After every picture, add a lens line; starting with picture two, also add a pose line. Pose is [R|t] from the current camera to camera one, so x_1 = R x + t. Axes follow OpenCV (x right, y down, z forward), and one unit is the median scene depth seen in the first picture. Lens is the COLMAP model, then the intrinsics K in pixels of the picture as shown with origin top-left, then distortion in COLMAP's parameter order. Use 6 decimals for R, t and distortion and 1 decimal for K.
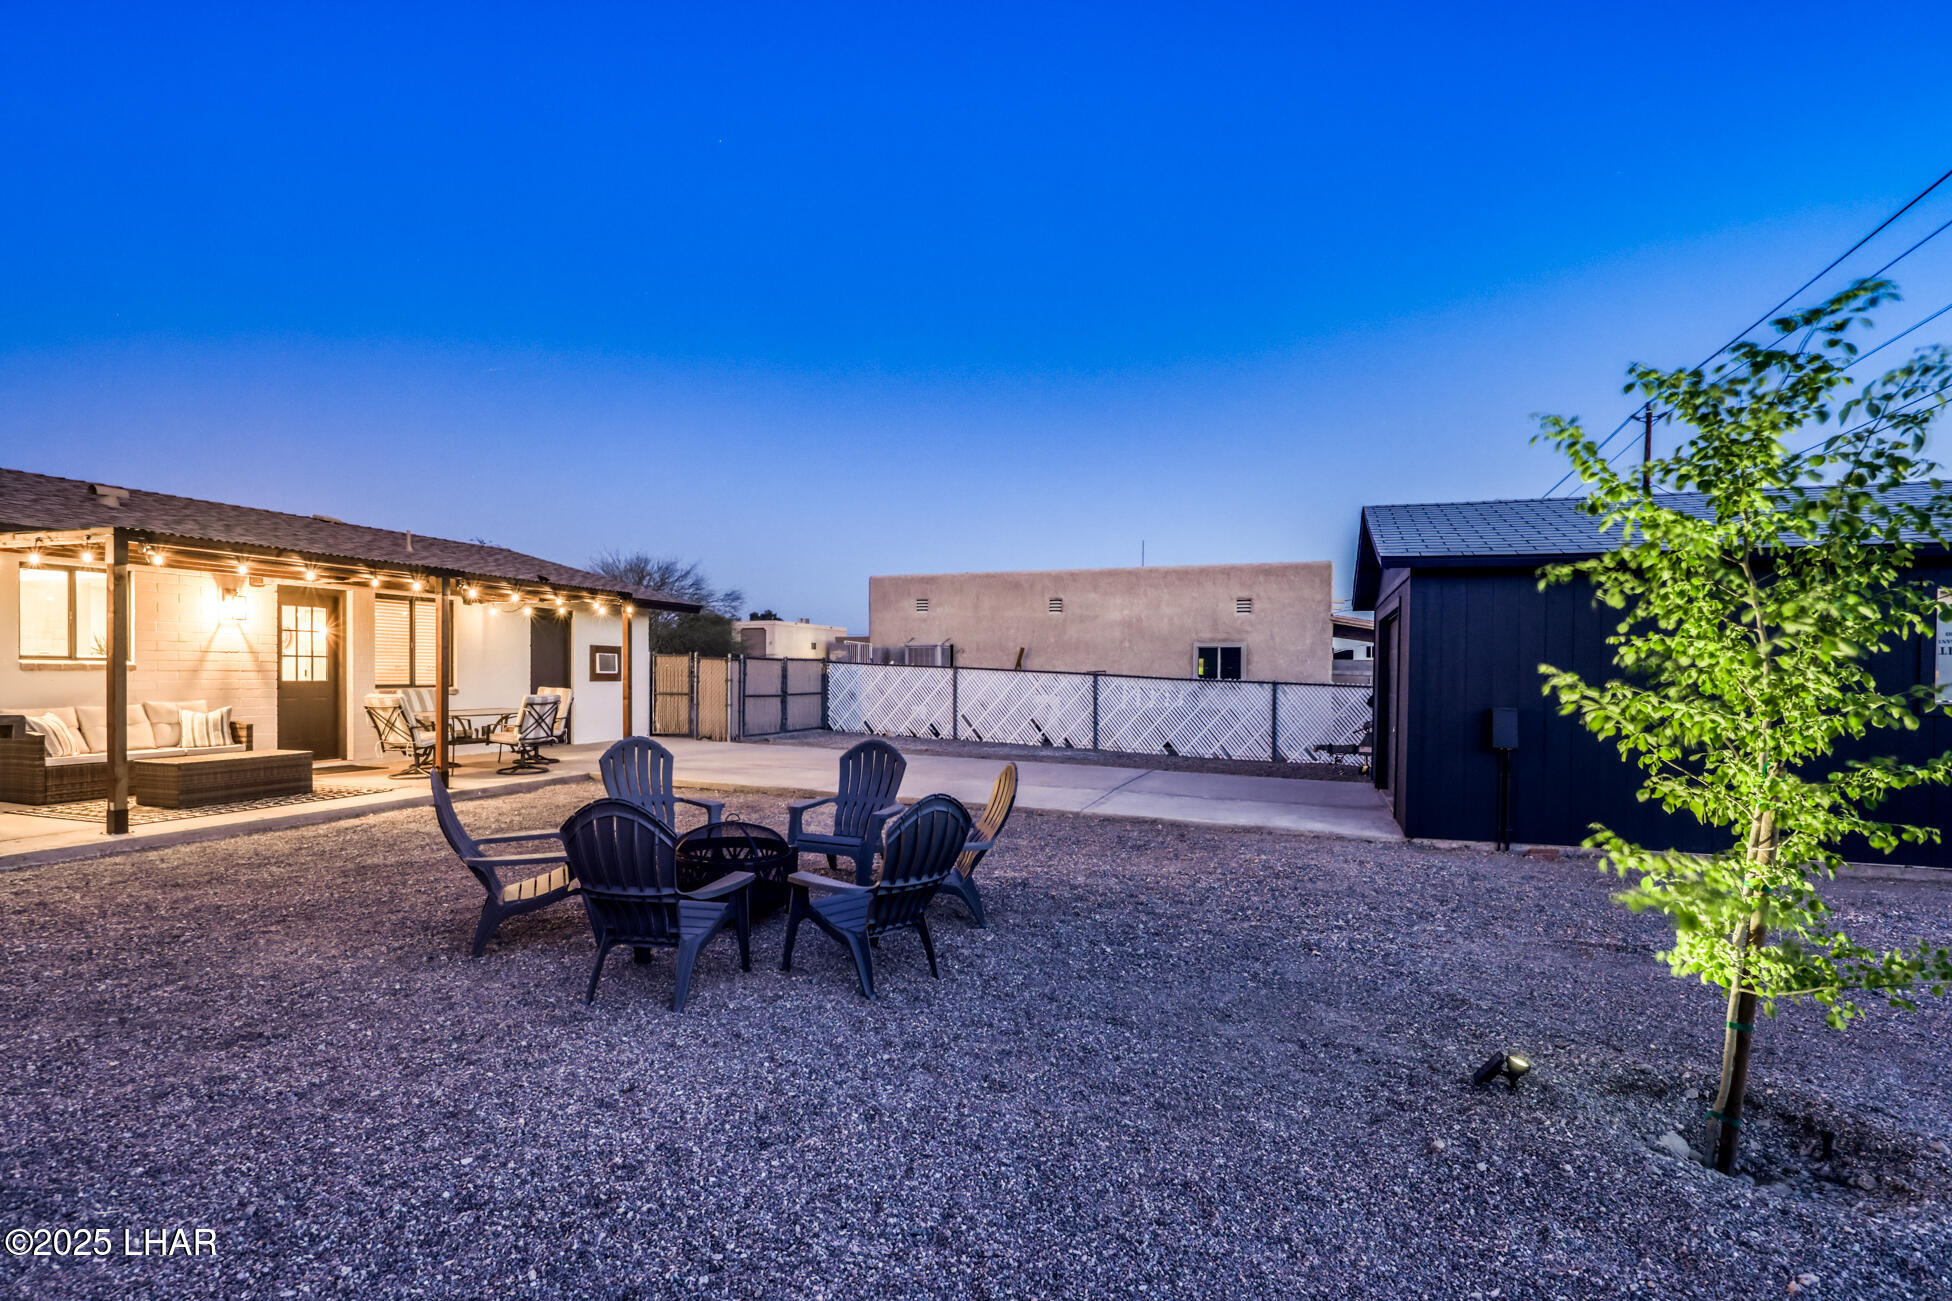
lens RADIAL K [[941.5, 0, 983.9], [0, 941.5, 686.4], [0, 0, 1]] dist [0.006957, -0.005077]
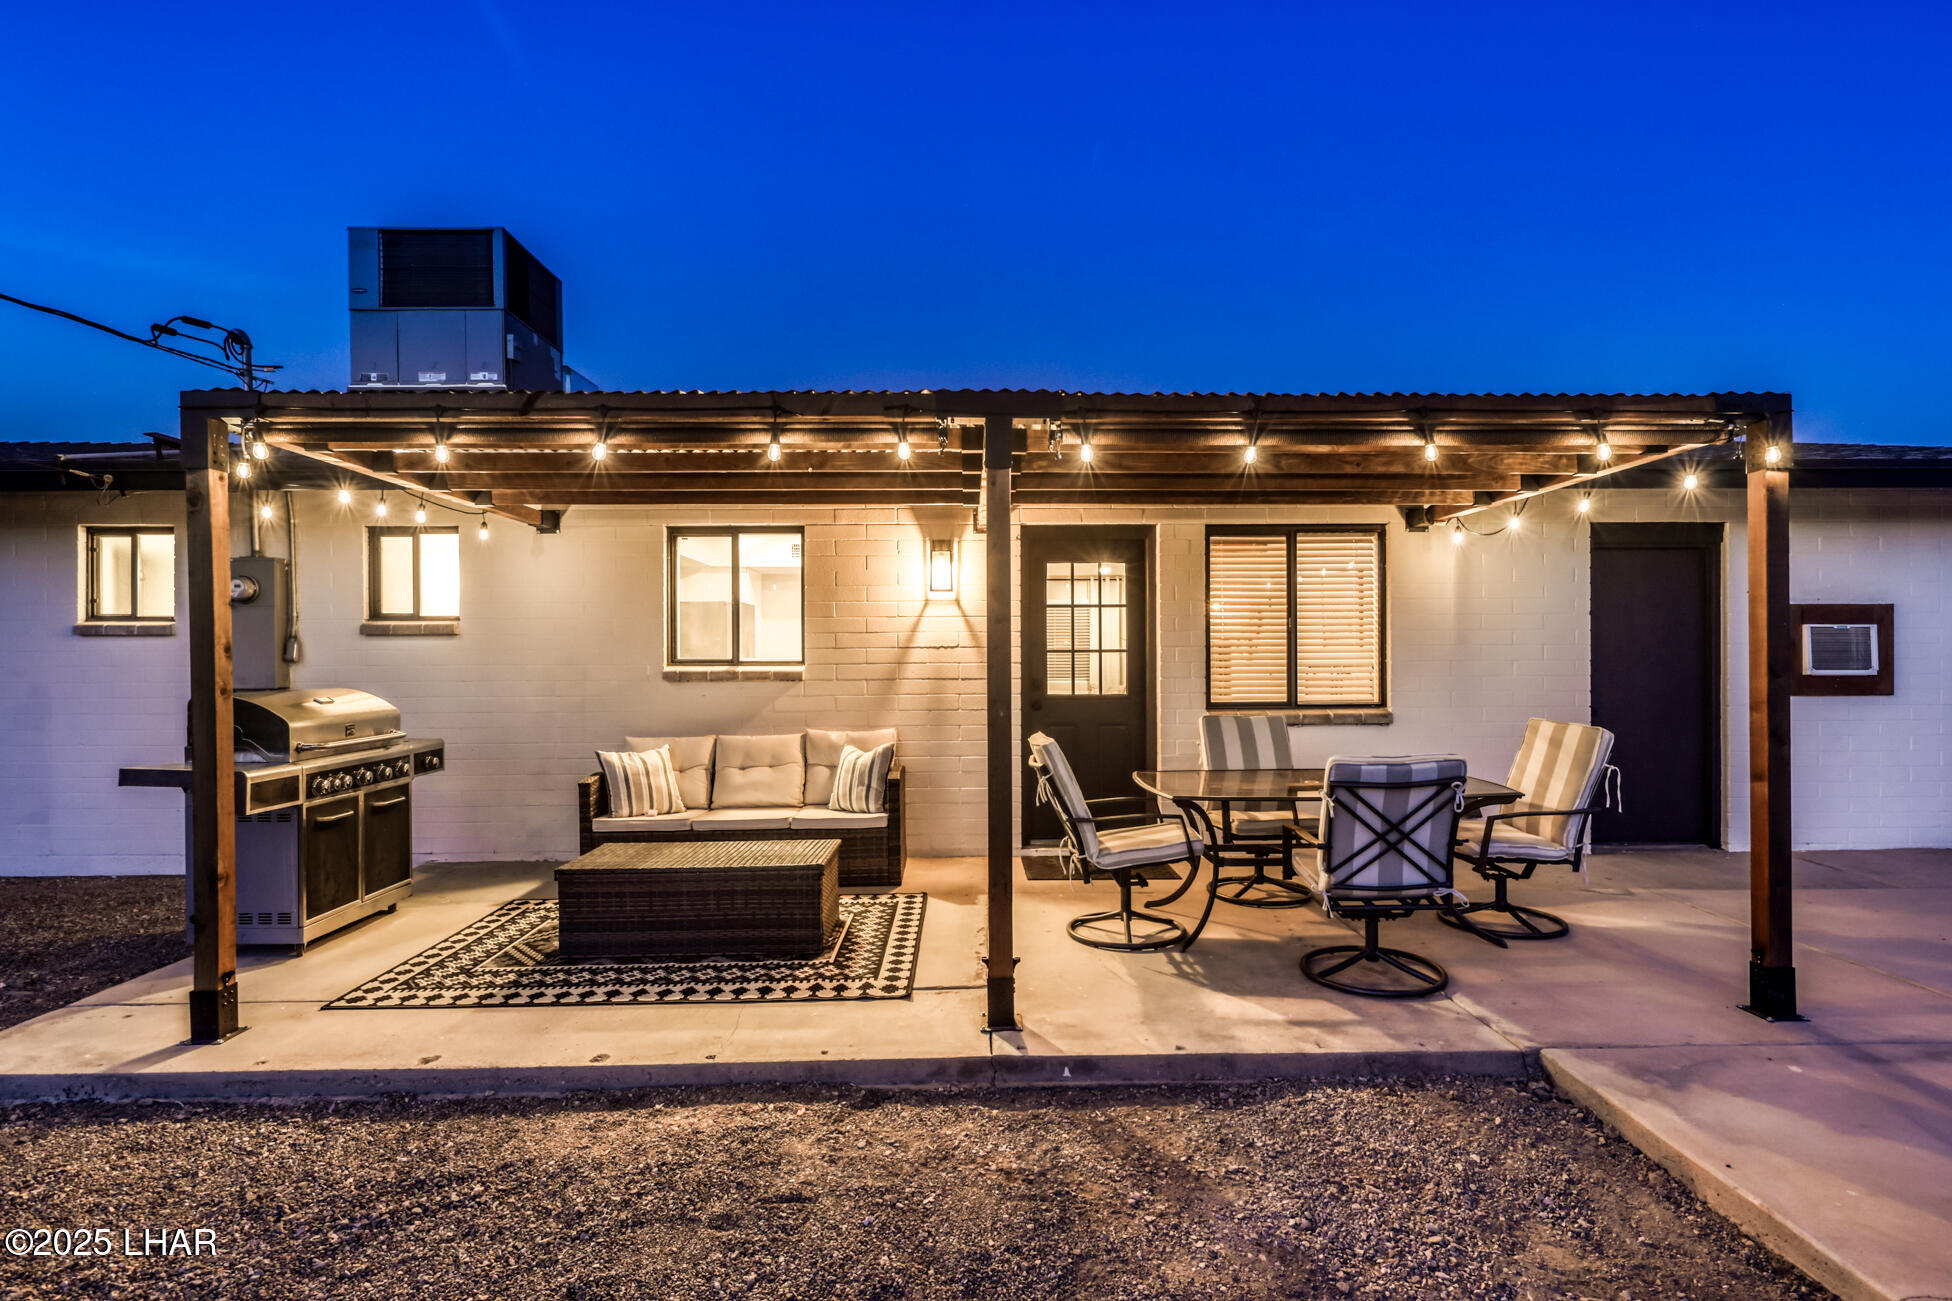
lens RADIAL K [[941.5, 0, 977.2], [0, 941.5, 670.5], [0, 0, 1]] dist [0.006957, -0.005077]
pose [[0.335308, -0.001192, -0.942108, -0.214147], [-0.004593, 0.999985, -0.002900, -0.018432], [0.942097, 0.005300, 0.335298, 0.751131]]
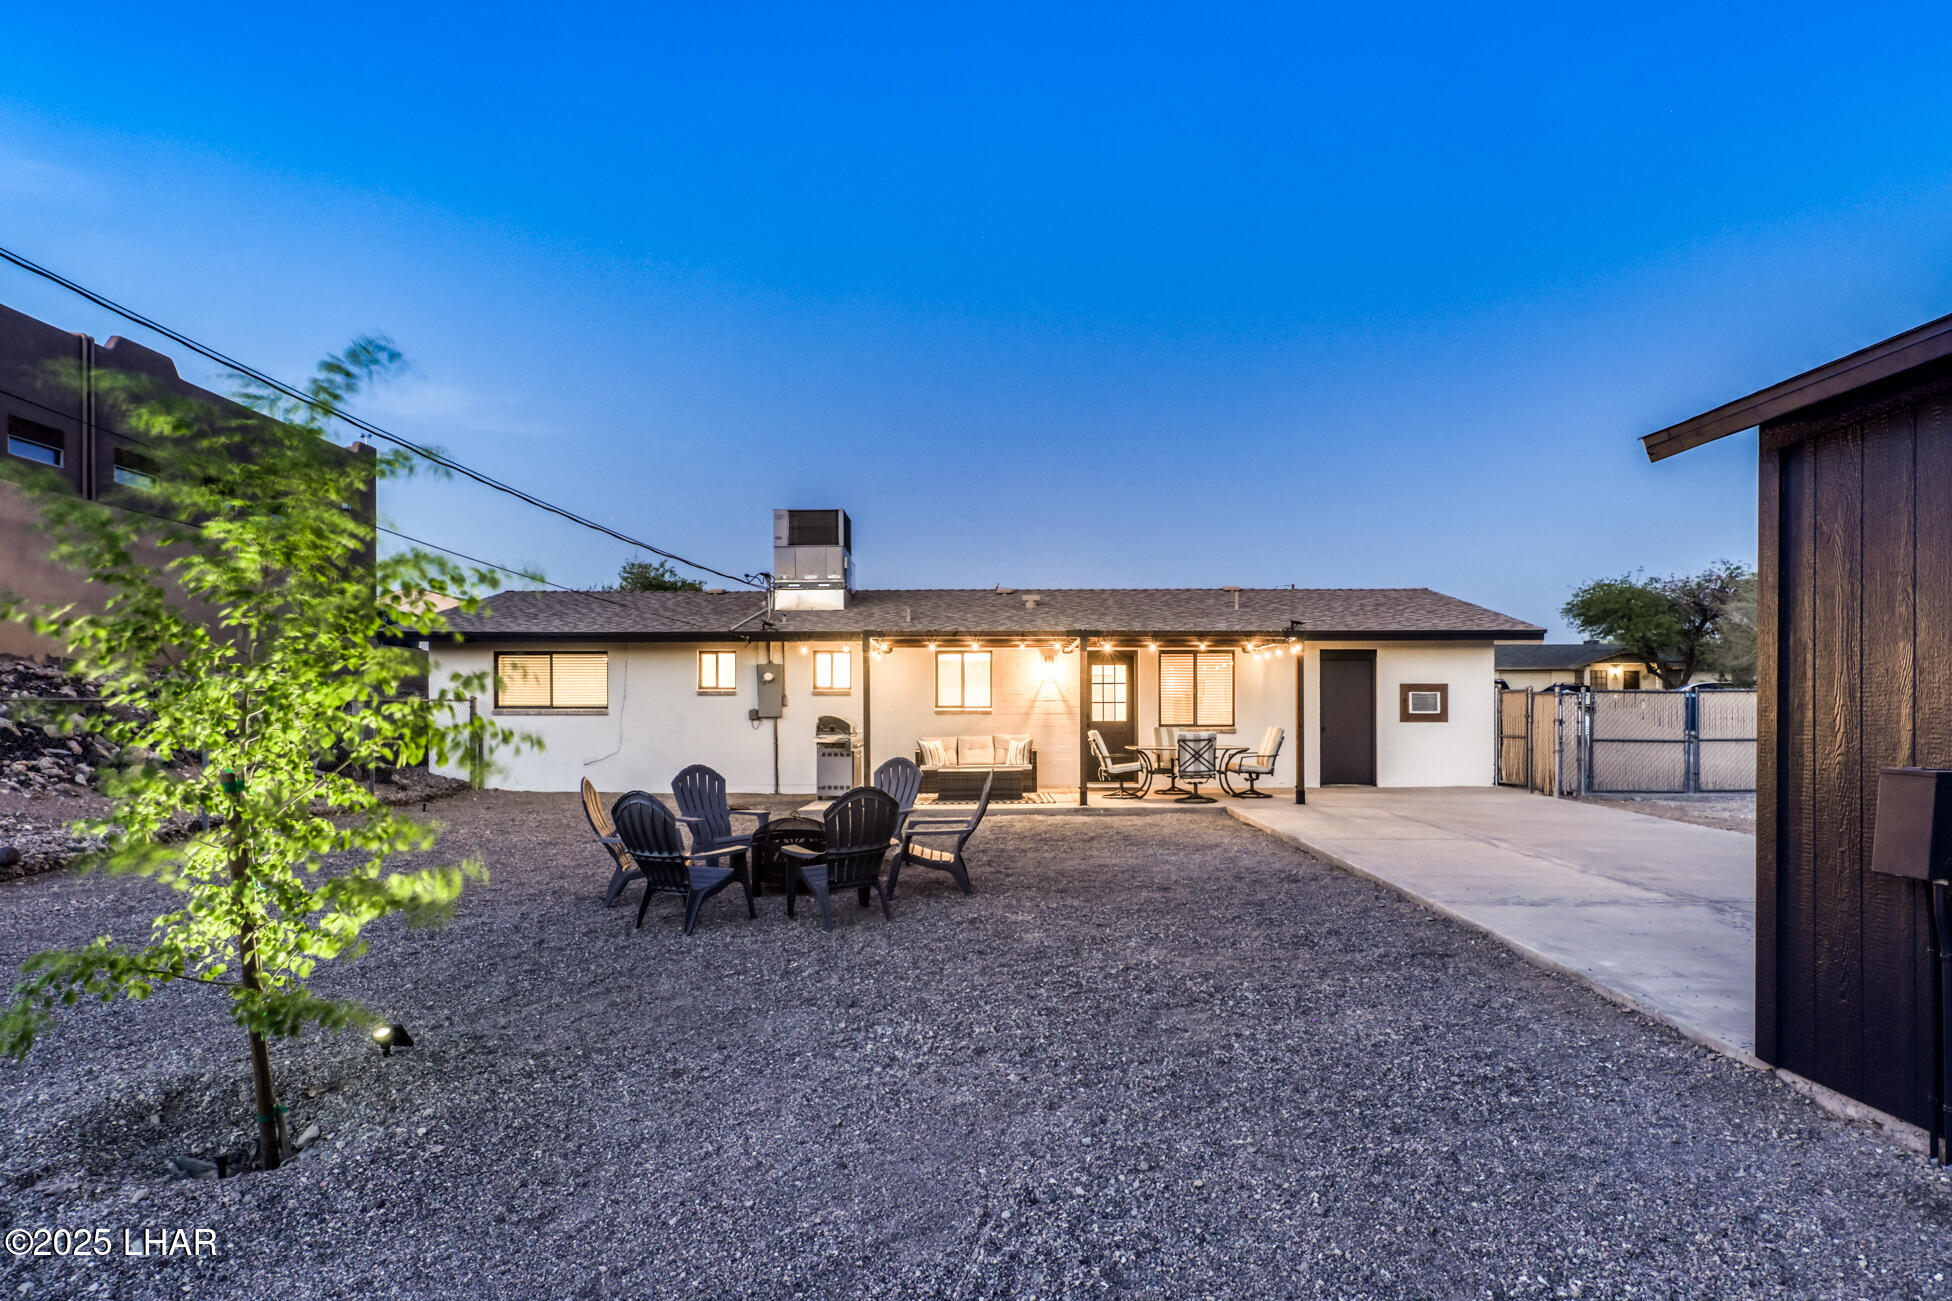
lens RADIAL K [[978.8, 0, 986.2], [0, 978.8, 740.9], [0, 0, 1]] dist [0.009169, -0.007337]
pose [[0.325746, 0.014407, -0.945348, 0.526572], [-0.007167, 0.999893, 0.012769, 0.005718], [0.945430, 0.002616, 0.325814, 0.388422]]
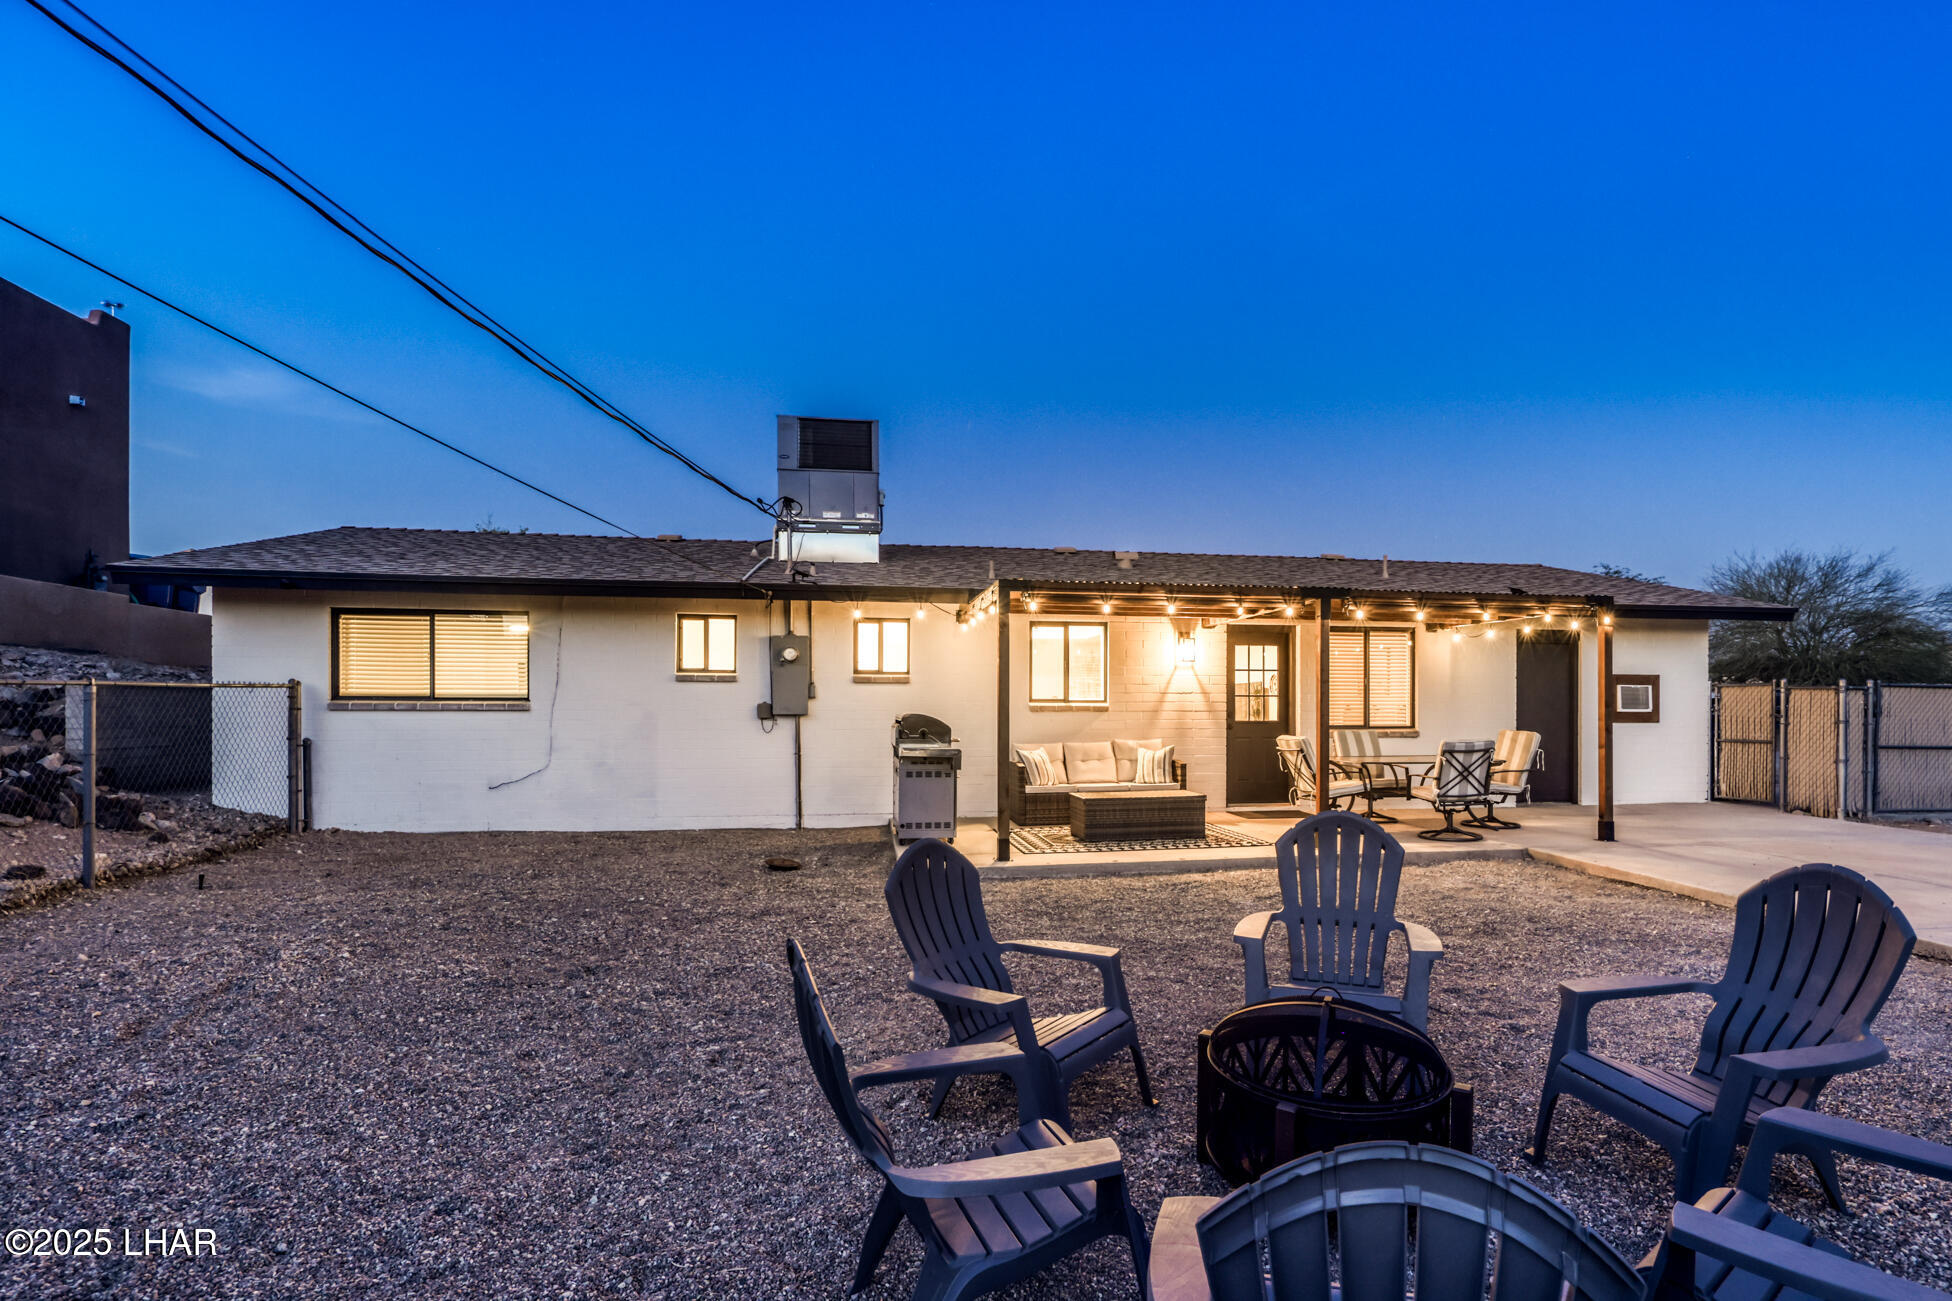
lens RADIAL K [[978.8, 0, 1027.0], [0, 978.8, 711.2], [0, 0, 1]] dist [0.009169, -0.007337]
pose [[0.493235, -0.006189, -0.869874, 0.047997], [-0.007999, 0.999900, -0.011649, -0.002253], [0.869860, 0.012704, 0.493136, 0.290892]]
